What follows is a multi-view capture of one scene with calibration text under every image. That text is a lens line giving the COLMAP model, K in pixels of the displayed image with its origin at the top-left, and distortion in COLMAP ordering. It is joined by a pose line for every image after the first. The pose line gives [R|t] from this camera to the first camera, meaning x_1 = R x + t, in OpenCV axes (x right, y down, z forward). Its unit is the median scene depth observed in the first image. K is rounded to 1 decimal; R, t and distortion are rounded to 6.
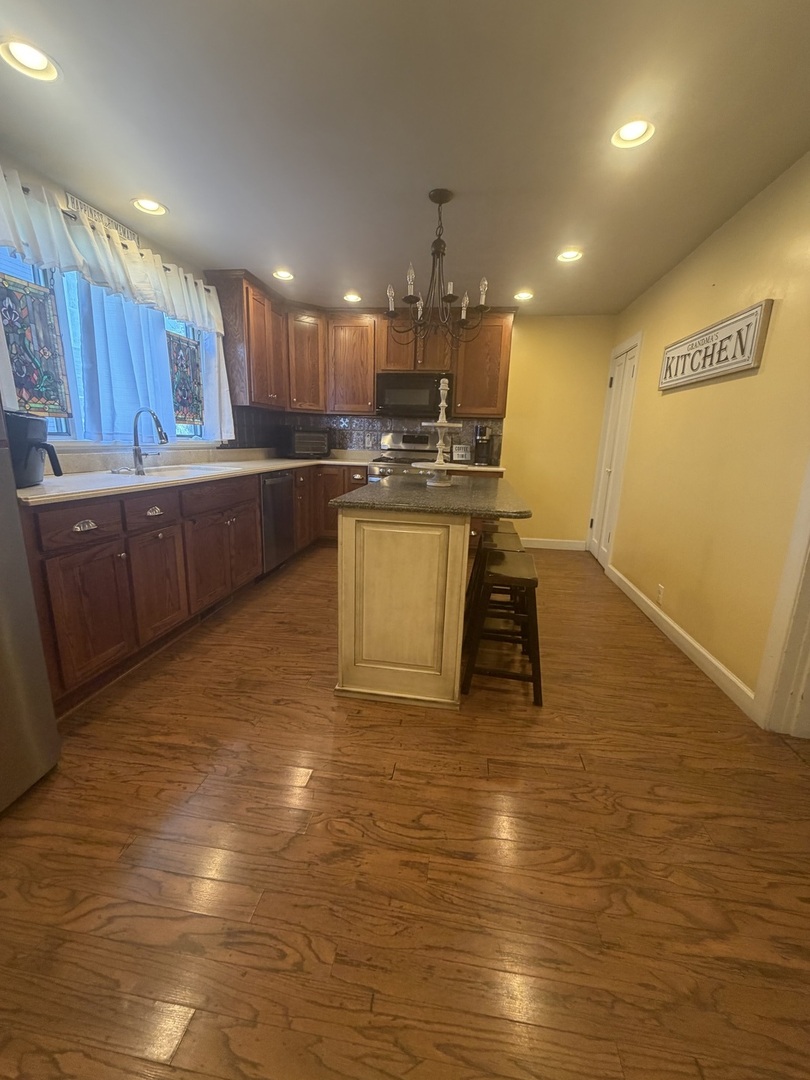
lens RADIAL K [[429.2, 0, 406.5], [0, 429.2, 538.4], [0, 0, 1]] dist [-0.003730, -0.000260]
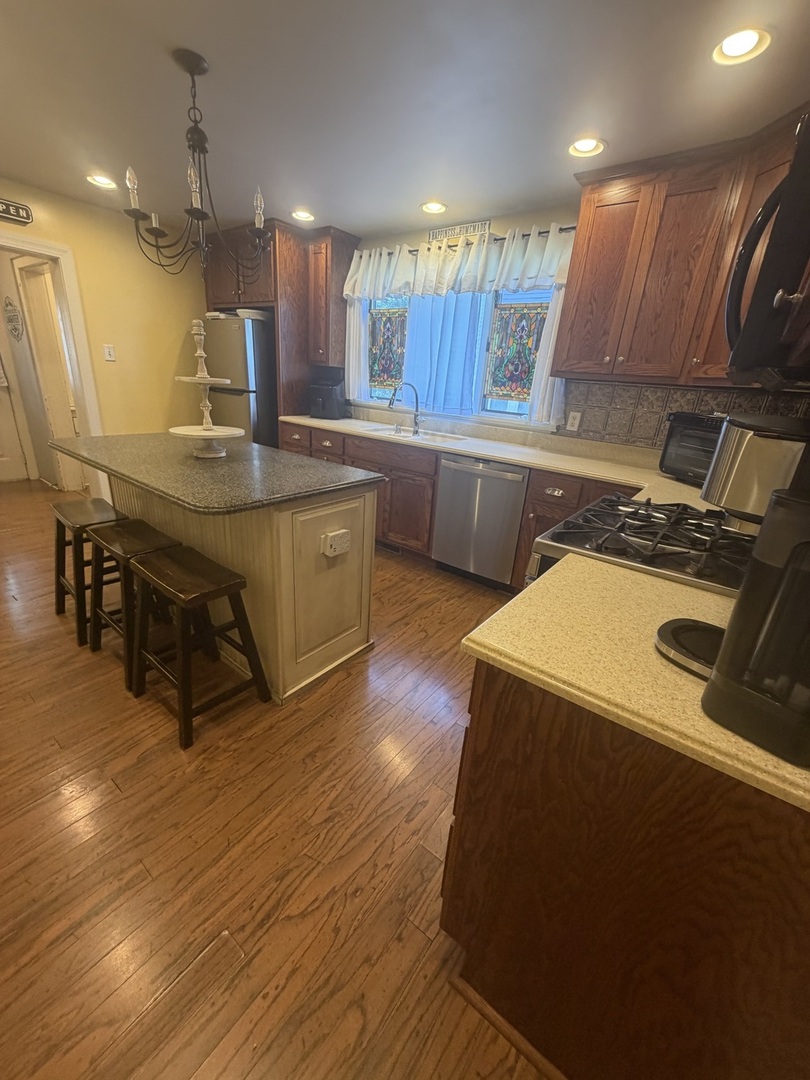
lens RADIAL K [[429.2, 0, 404.9], [0, 429.2, 535.9], [0, 0, 1]] dist [-0.003730, -0.000260]
pose [[-0.480285, 0.248377, -0.841210, 0.529115], [-0.277823, 0.866606, 0.414497, -0.372507], [0.831950, 0.432784, -0.347214, 1.402829]]
